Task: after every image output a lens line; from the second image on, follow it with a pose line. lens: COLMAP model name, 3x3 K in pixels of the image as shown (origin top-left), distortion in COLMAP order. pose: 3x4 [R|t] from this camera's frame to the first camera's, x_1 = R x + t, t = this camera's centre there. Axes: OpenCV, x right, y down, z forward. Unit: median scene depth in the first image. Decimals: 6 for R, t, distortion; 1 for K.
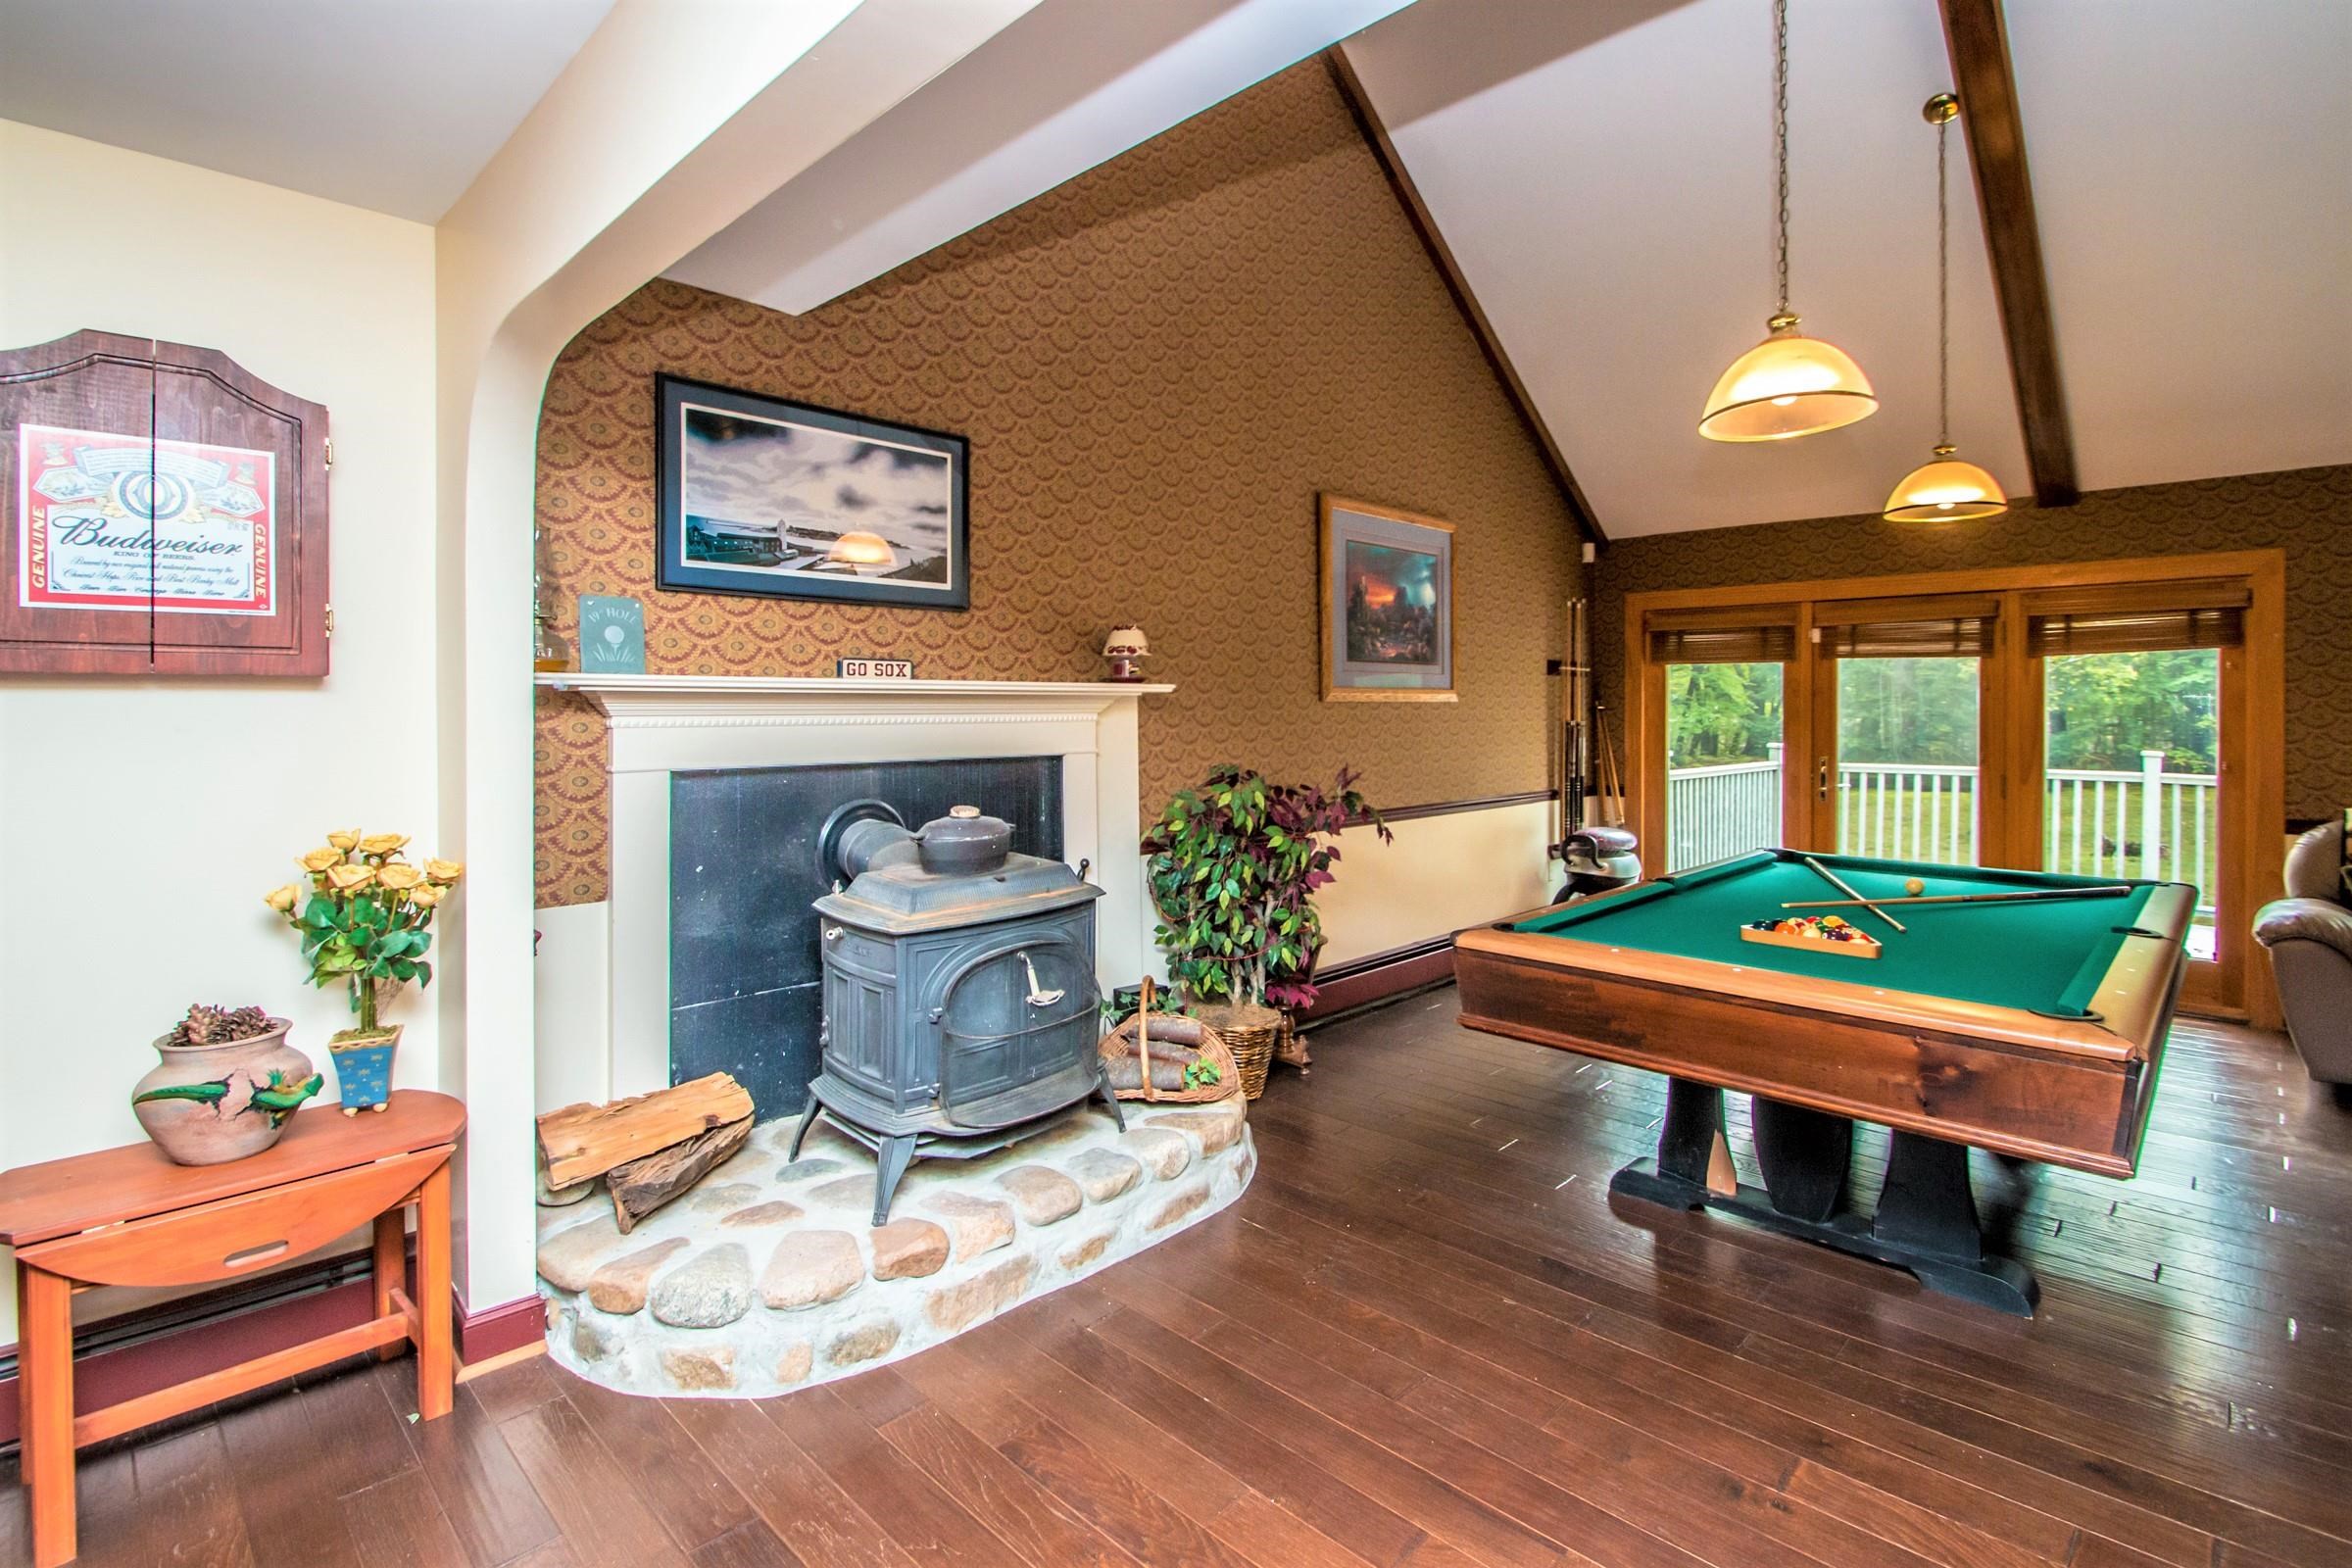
lens RADIAL K [[1133.7, 0, 1175.9], [0, 1133.7, 710.9], [0, 0, 1]] dist [0.005087, -0.008032]
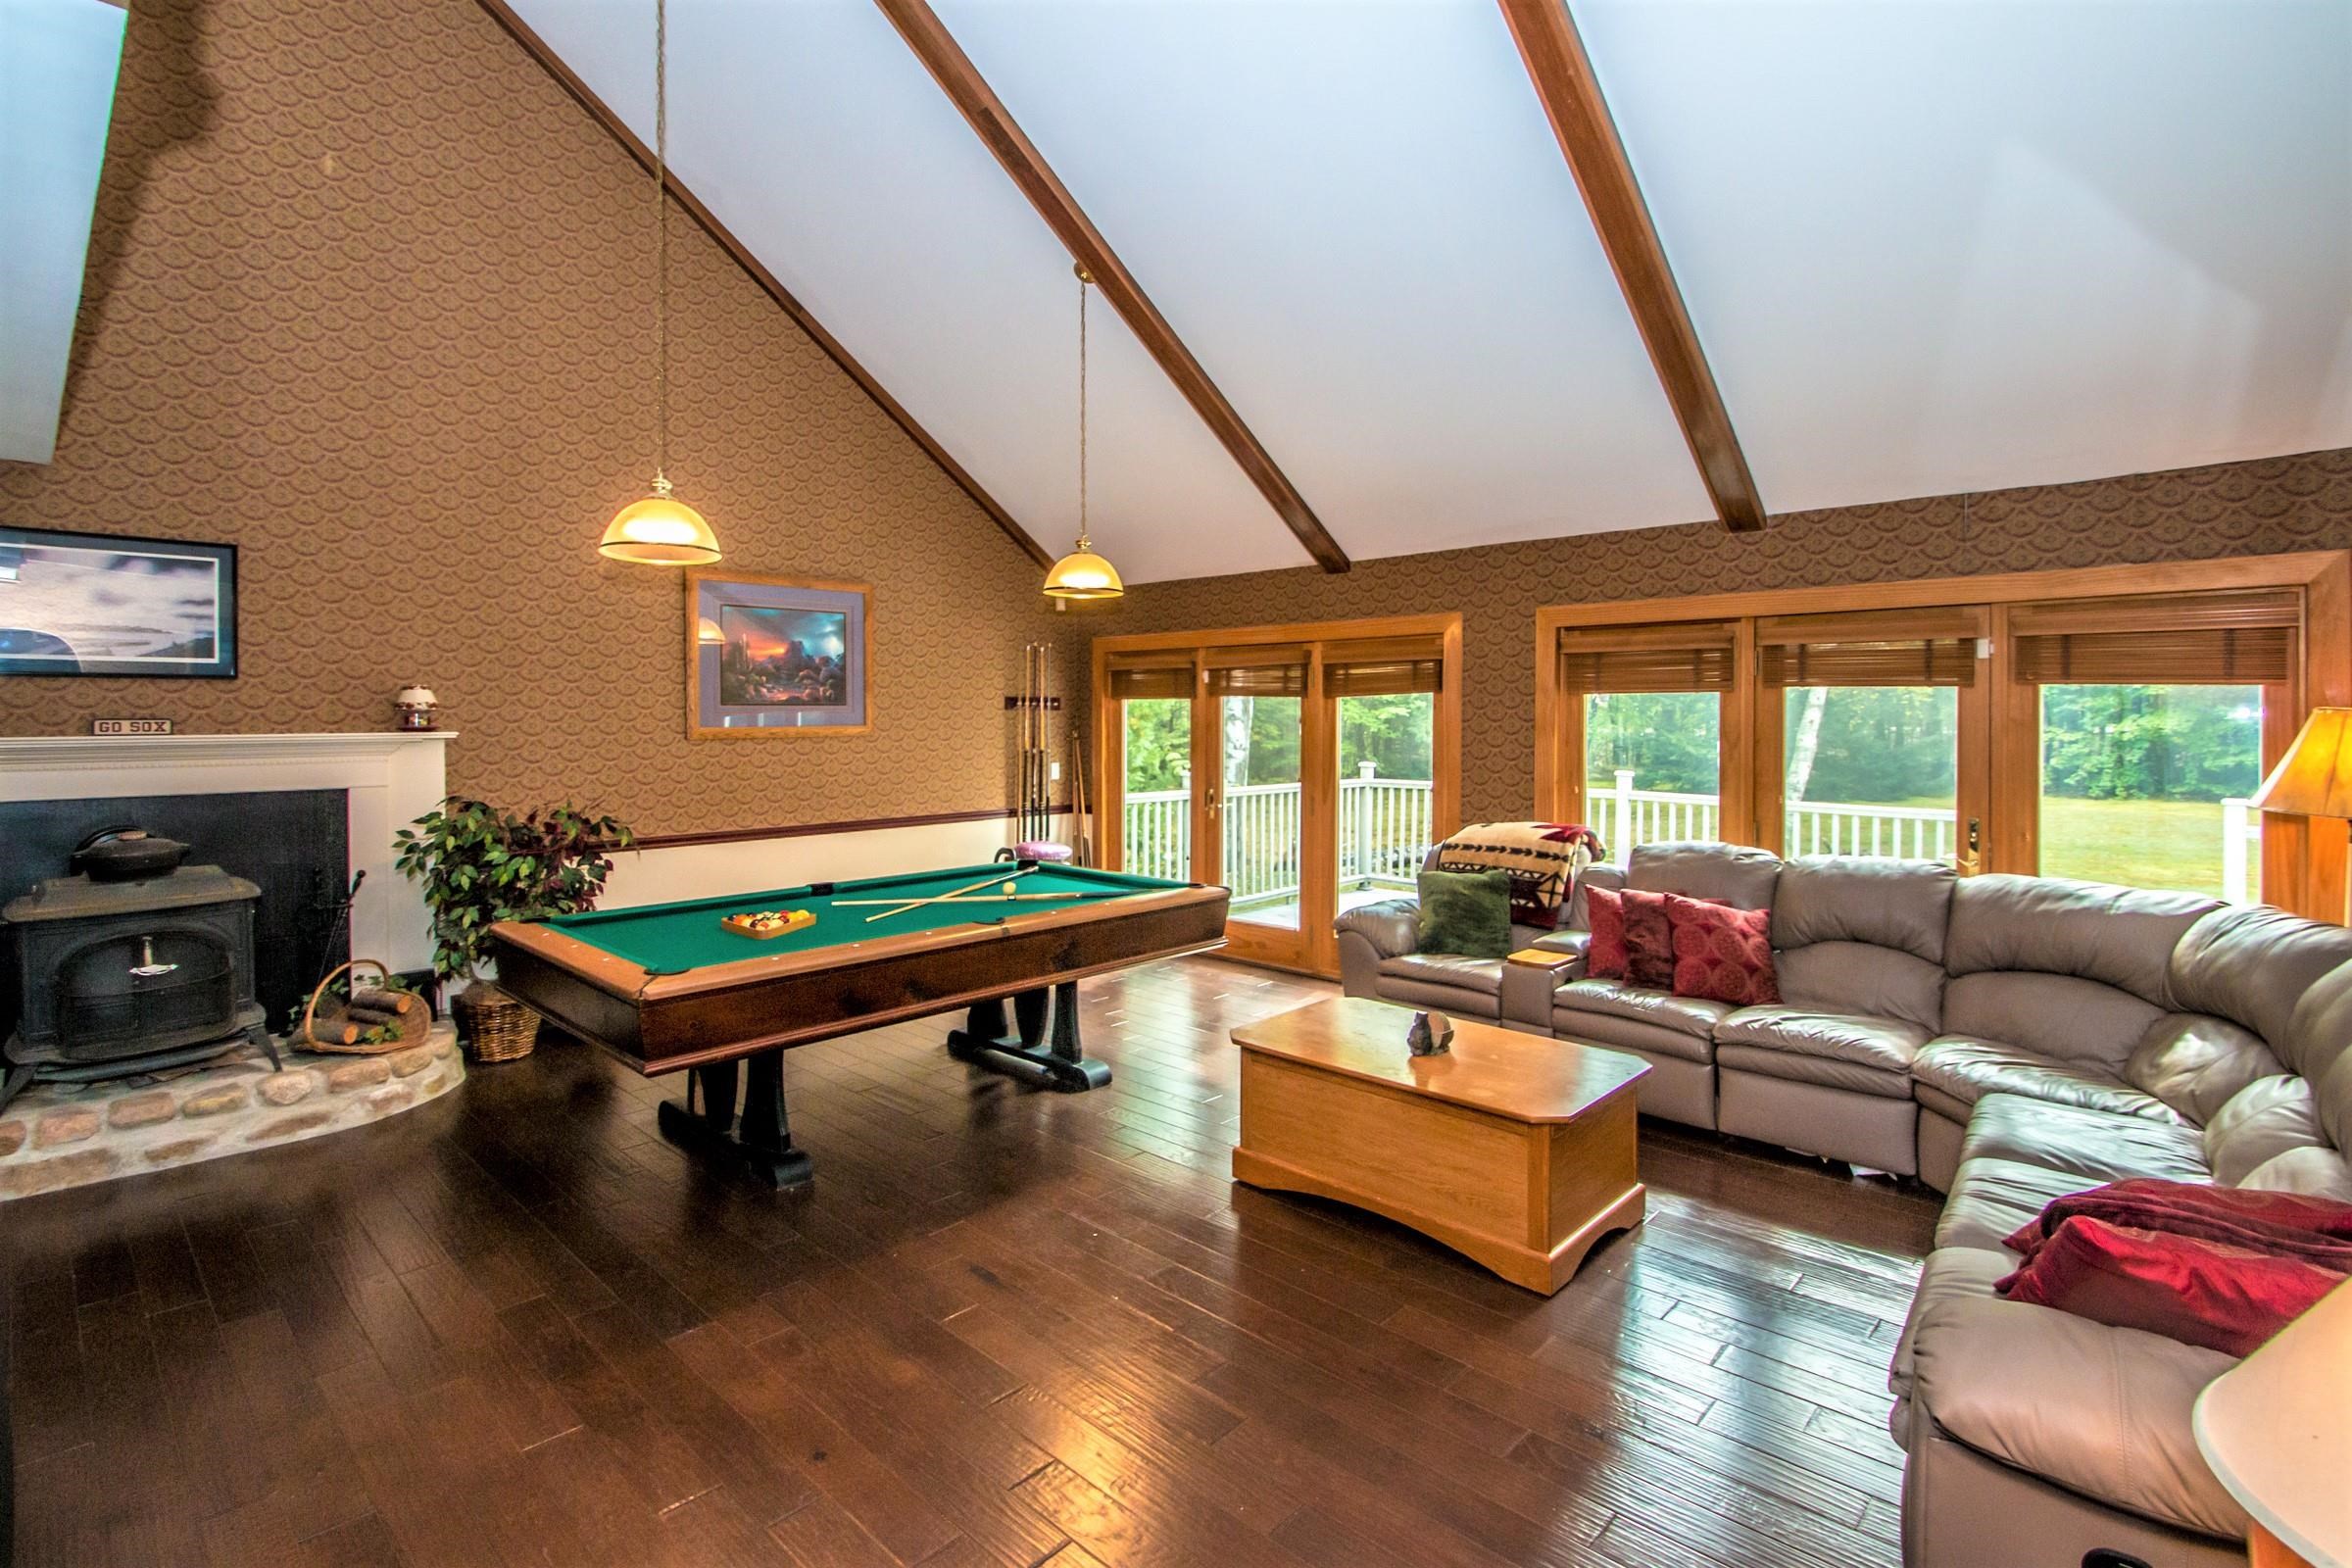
lens RADIAL K [[1133.7, 0, 1097.8], [0, 1133.7, 725.4], [0, 0, 1]] dist [0.005087, -0.008032]
pose [[0.999920, -0.002266, -0.012451, 0.711468], [0.002316, 0.999989, 0.004063, -0.032941], [0.012442, -0.004091, 0.999914, -0.249926]]
